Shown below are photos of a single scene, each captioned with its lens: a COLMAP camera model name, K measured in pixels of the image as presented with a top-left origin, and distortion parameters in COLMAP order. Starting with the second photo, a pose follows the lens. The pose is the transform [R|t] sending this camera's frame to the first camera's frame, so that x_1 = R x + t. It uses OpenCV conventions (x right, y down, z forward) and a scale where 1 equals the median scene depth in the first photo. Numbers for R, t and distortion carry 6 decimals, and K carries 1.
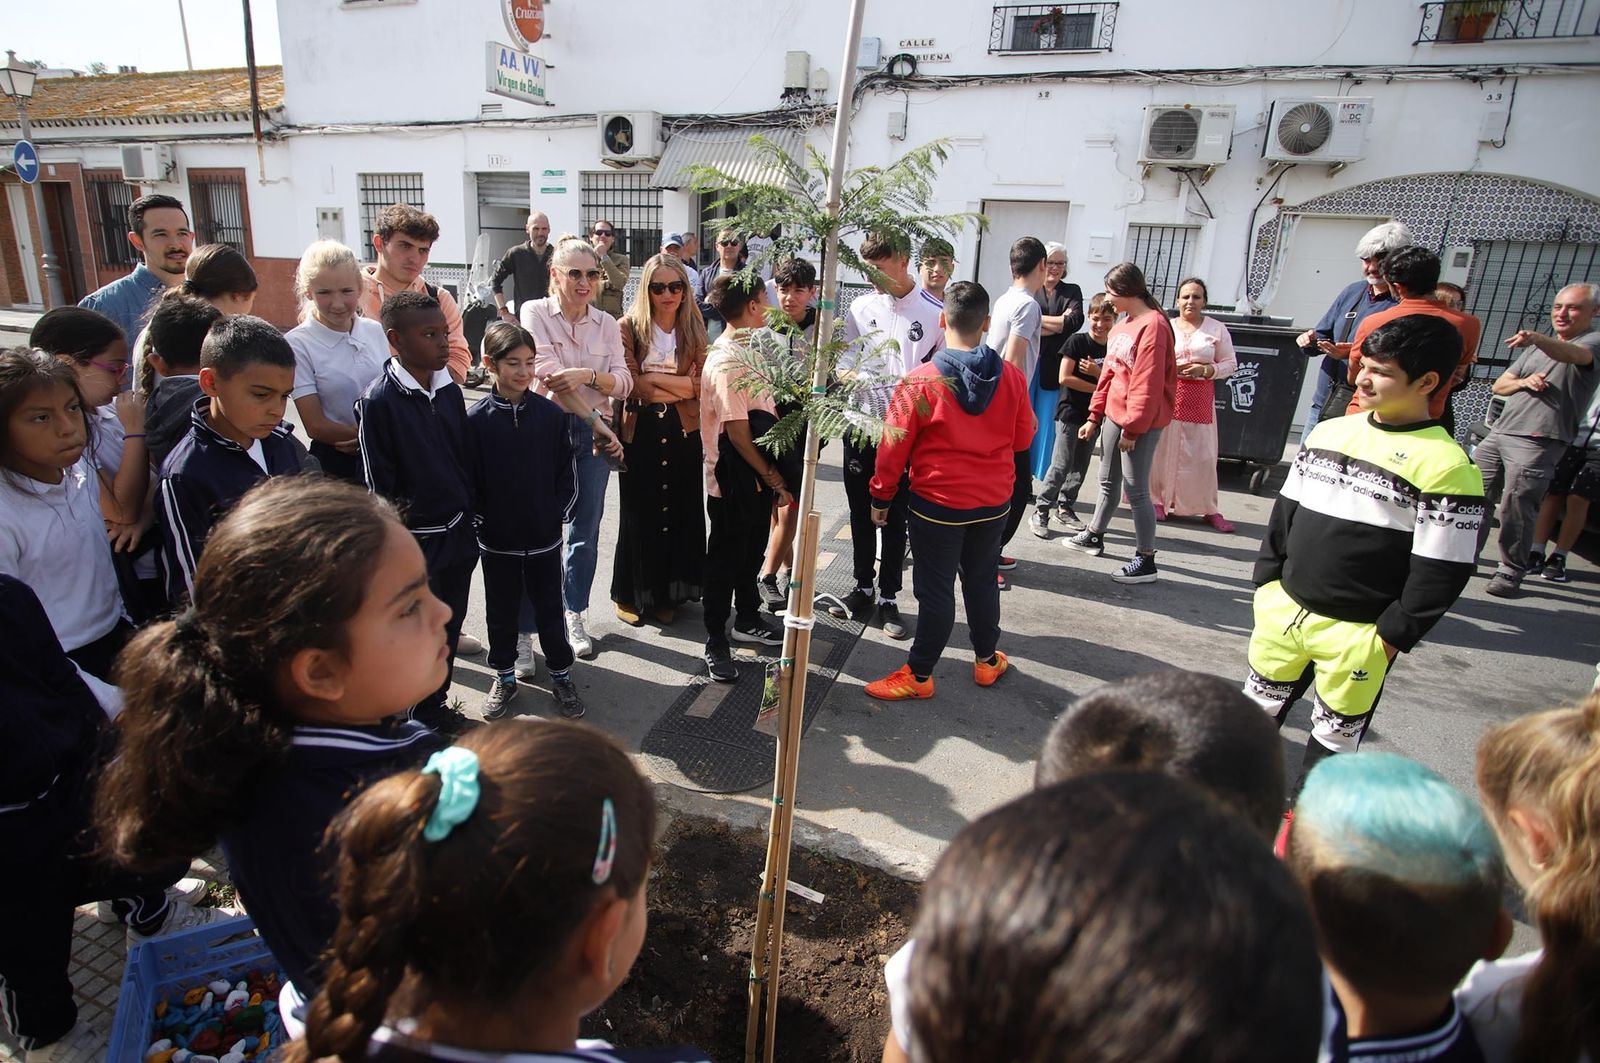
lens RADIAL K [[842.0, 0, 751.9], [0, 842.0, 503.6], [0, 0, 1]] dist [-0.073308, 0.029502]
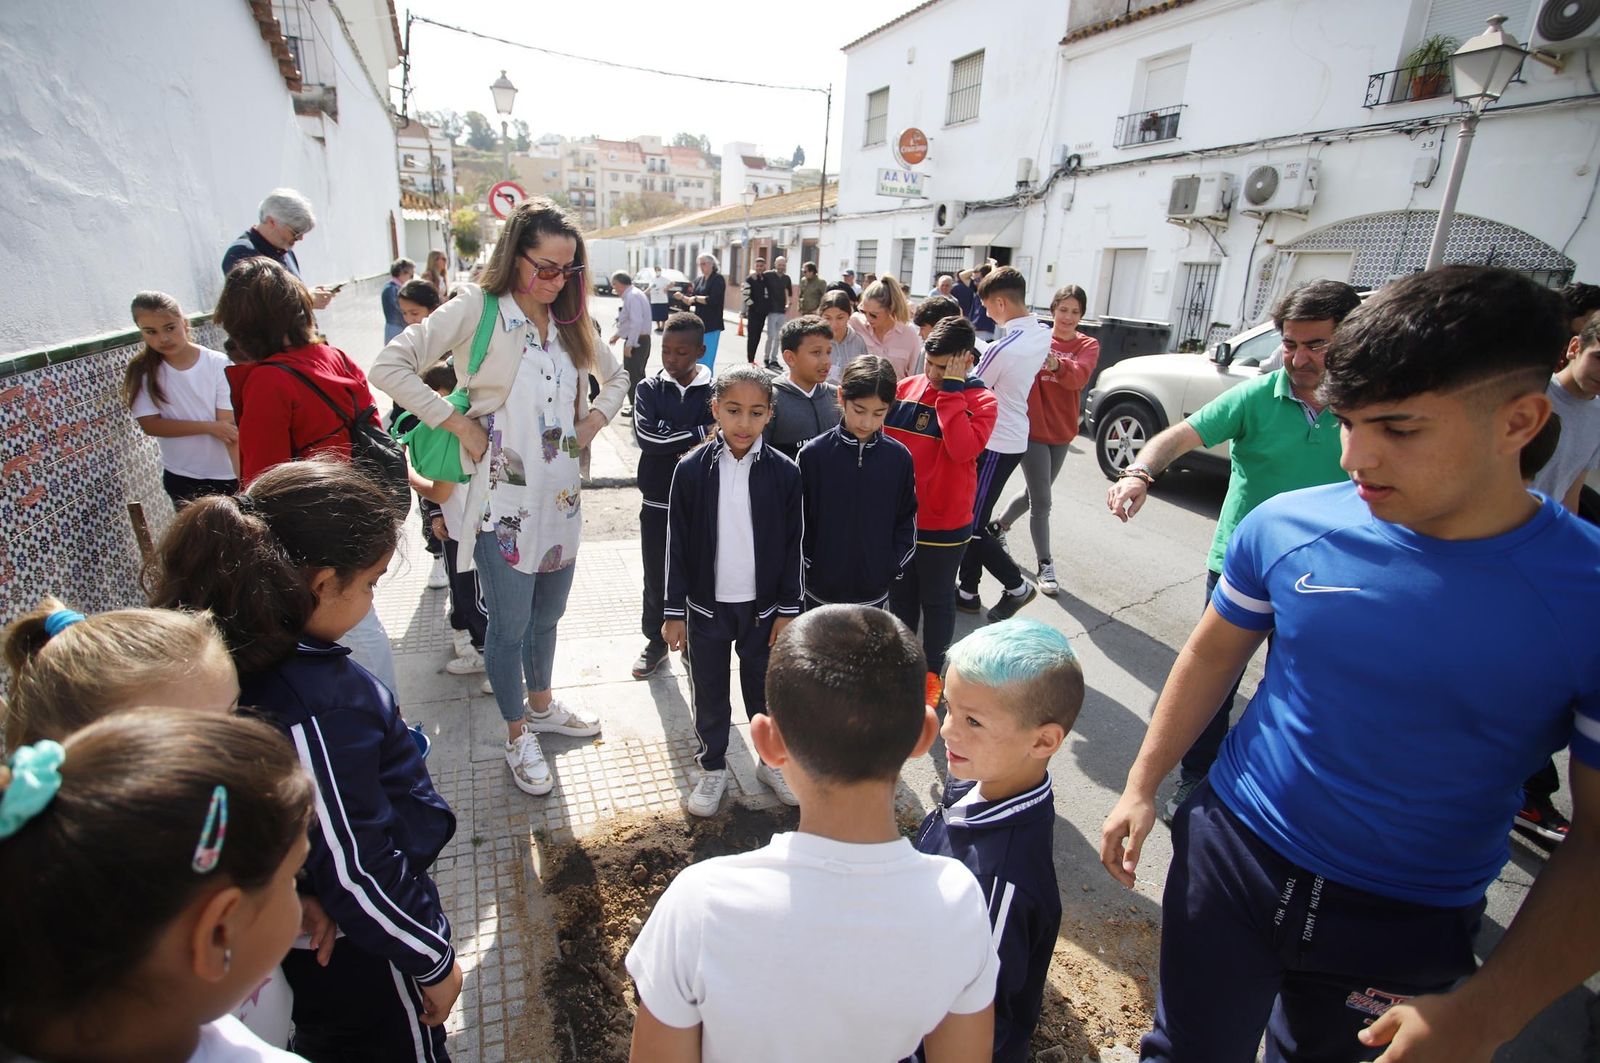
lens RADIAL K [[775.8, 0, 796.5], [0, 775.8, 509.3], [0, 0, 1]] dist [-0.077910, 0.030653]
pose [[0.679466, 0.209595, -0.703133, 0.975294], [-0.237953, 0.969480, 0.059046, 0.125423], [0.694049, 0.127193, 0.708603, -0.255561]]
